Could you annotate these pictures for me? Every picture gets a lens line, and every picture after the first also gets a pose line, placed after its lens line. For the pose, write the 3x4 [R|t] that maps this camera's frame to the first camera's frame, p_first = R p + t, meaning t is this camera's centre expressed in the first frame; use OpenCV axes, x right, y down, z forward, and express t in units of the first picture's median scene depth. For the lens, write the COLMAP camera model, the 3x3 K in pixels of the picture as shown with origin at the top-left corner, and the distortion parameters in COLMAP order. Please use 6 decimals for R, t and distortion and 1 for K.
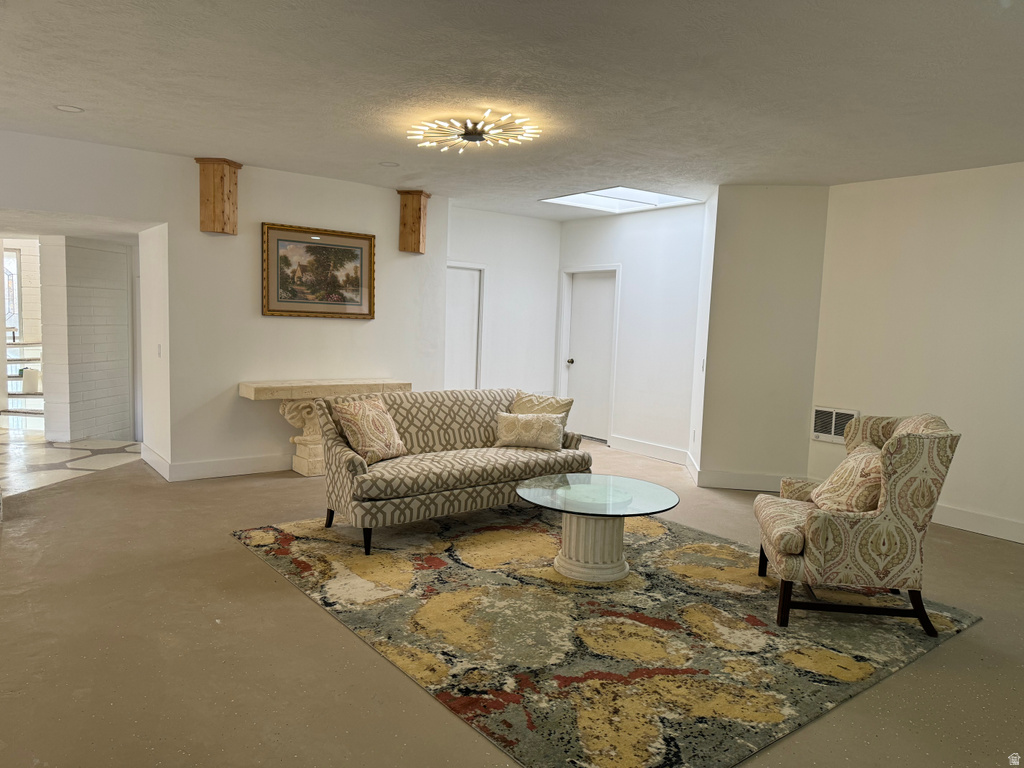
lens RADIAL K [[716.7, 0, 507.3], [0, 716.7, 380.0], [0, 0, 1]] dist [0.045296, -0.016220]
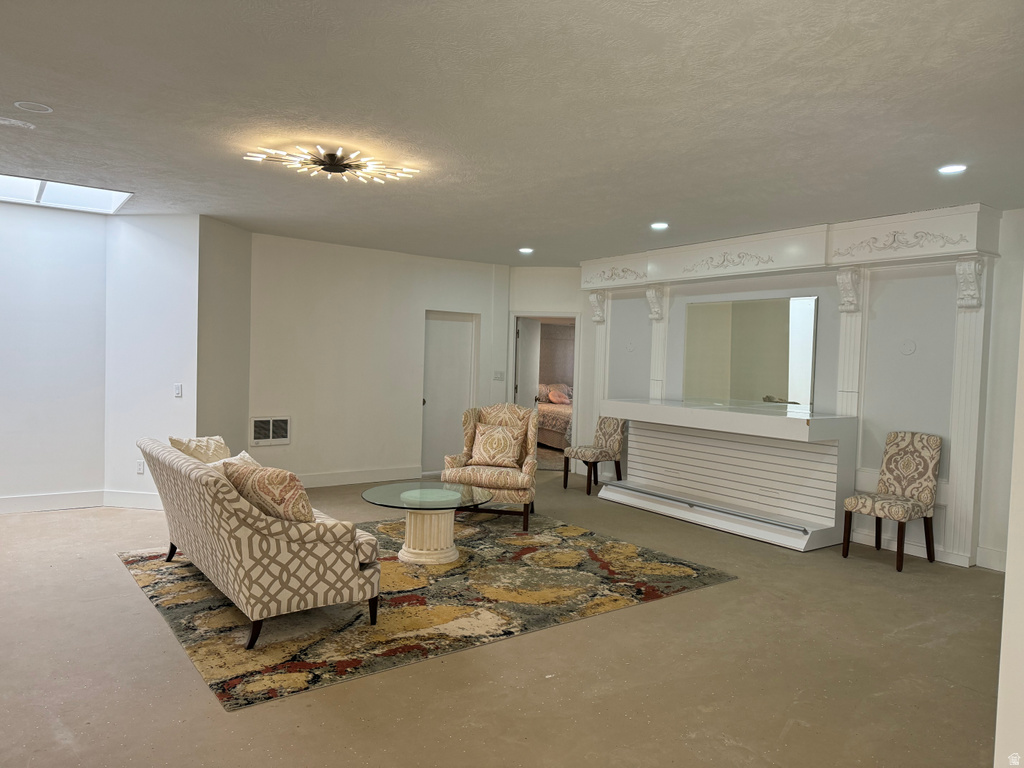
lens RADIAL K [[716.7, 0, 507.8], [0, 716.7, 386.5], [0, 0, 1]] dist [0.045296, -0.016220]
pose [[0.038577, -0.074499, 0.996475, -1.253670], [0.067473, 0.995135, 0.071787, -0.122896], [-0.996975, 0.064466, 0.043416, 0.918265]]
